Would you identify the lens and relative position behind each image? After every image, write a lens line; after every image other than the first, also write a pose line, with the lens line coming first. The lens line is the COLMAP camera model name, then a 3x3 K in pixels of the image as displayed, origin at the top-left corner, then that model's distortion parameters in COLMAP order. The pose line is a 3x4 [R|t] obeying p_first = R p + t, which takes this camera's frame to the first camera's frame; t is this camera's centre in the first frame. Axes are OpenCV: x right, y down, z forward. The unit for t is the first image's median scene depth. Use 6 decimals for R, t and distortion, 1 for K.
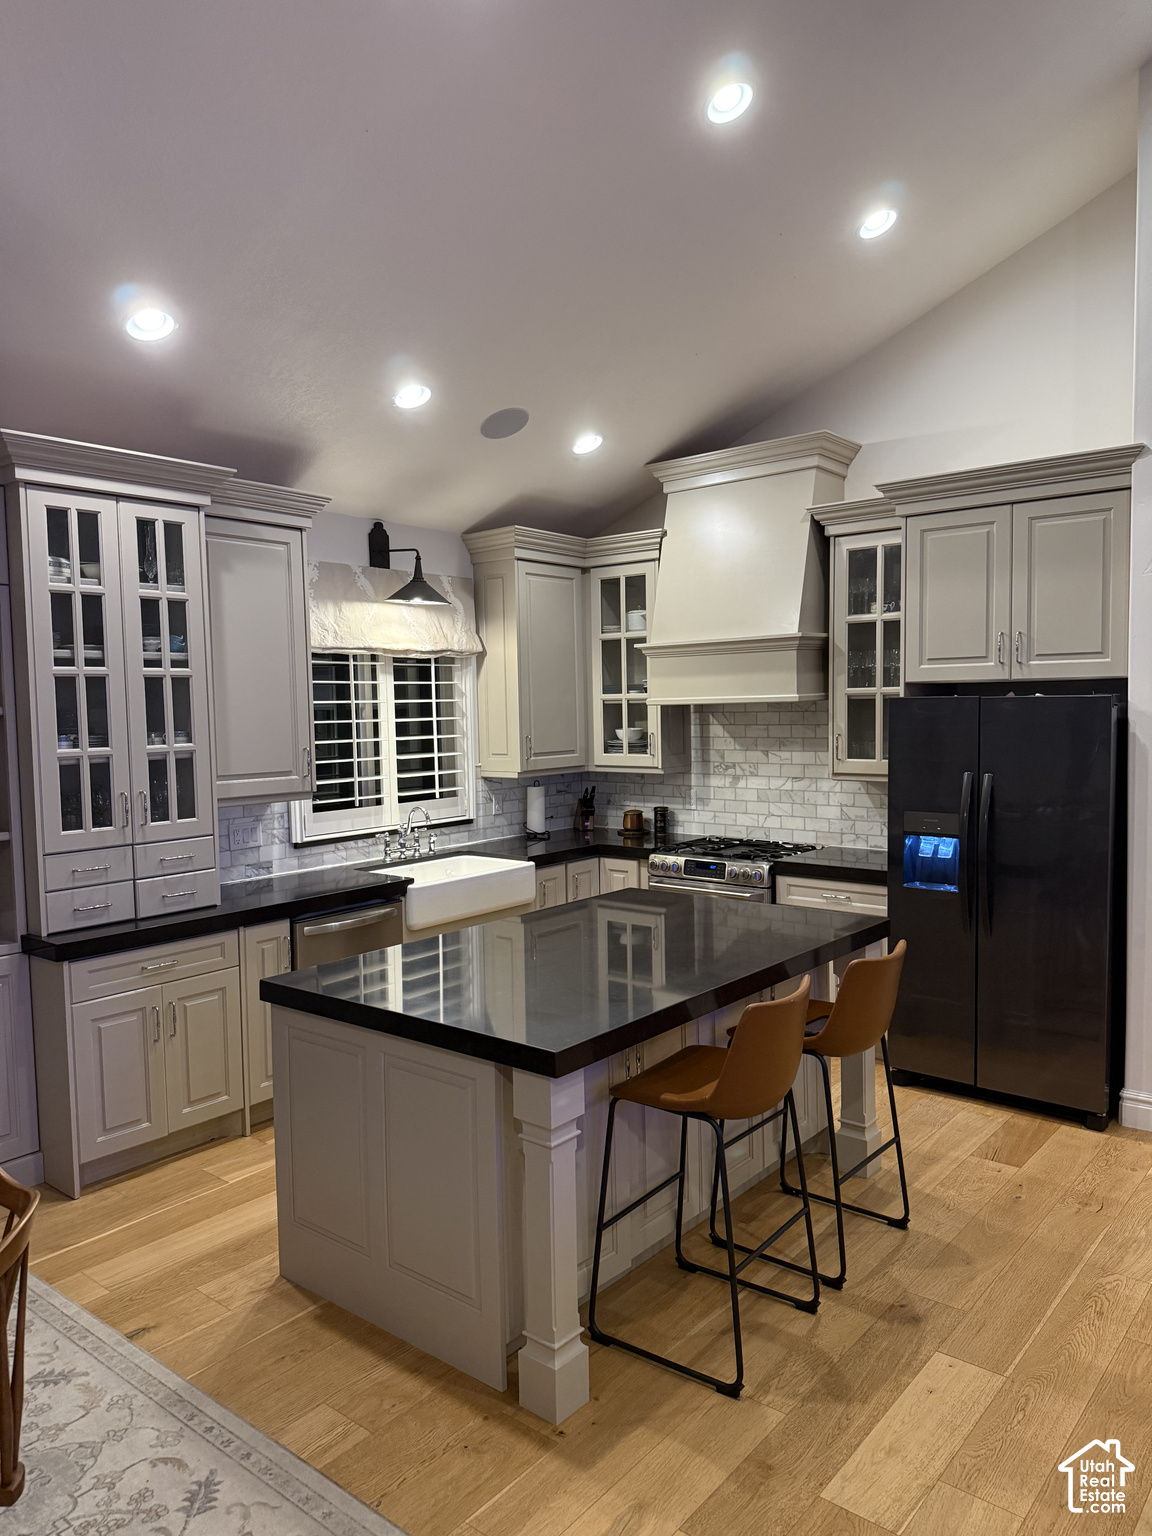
lens RADIAL K [[1089.9, 0, 576.0], [0, 1089.9, 768.0], [0, 0, 1]] dist [0.158481, -0.297574]
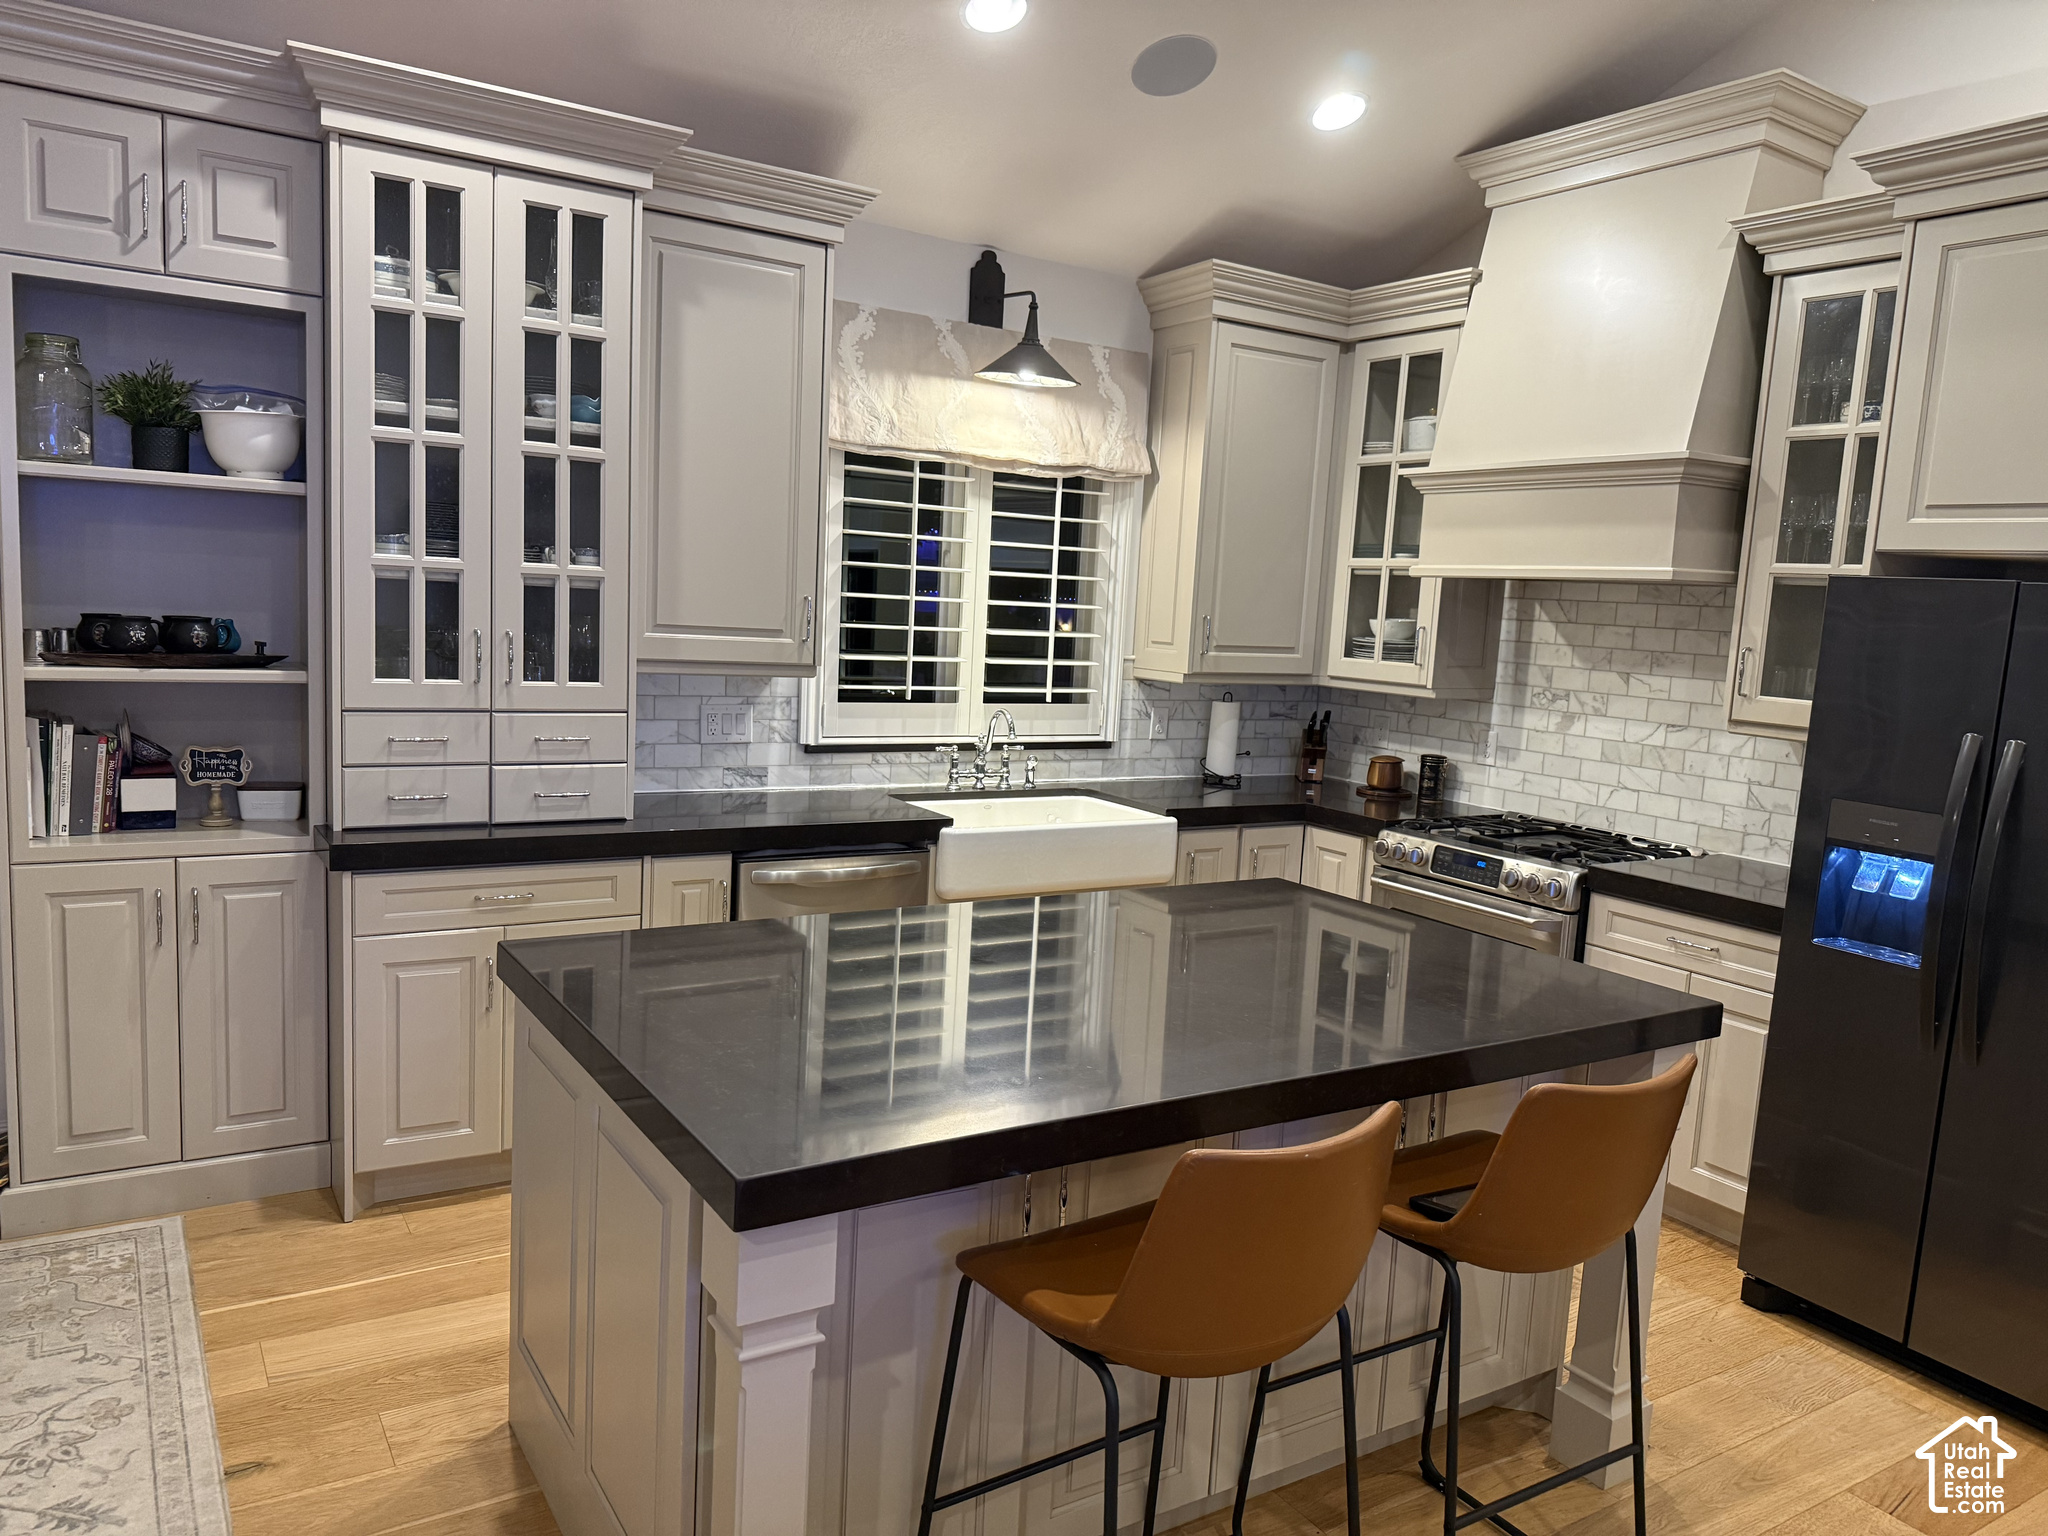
lens RADIAL K [[1453.2, 0, 1022.4], [0, 1453.2, 779.5], [0, 0, 1]] dist [0.158481, -0.297574]
pose [[0.946966, 0.110097, -0.301885, 0.129381], [-0.091512, 0.992970, 0.075076, 0.011040], [0.308028, -0.043468, 0.950384, 0.201457]]
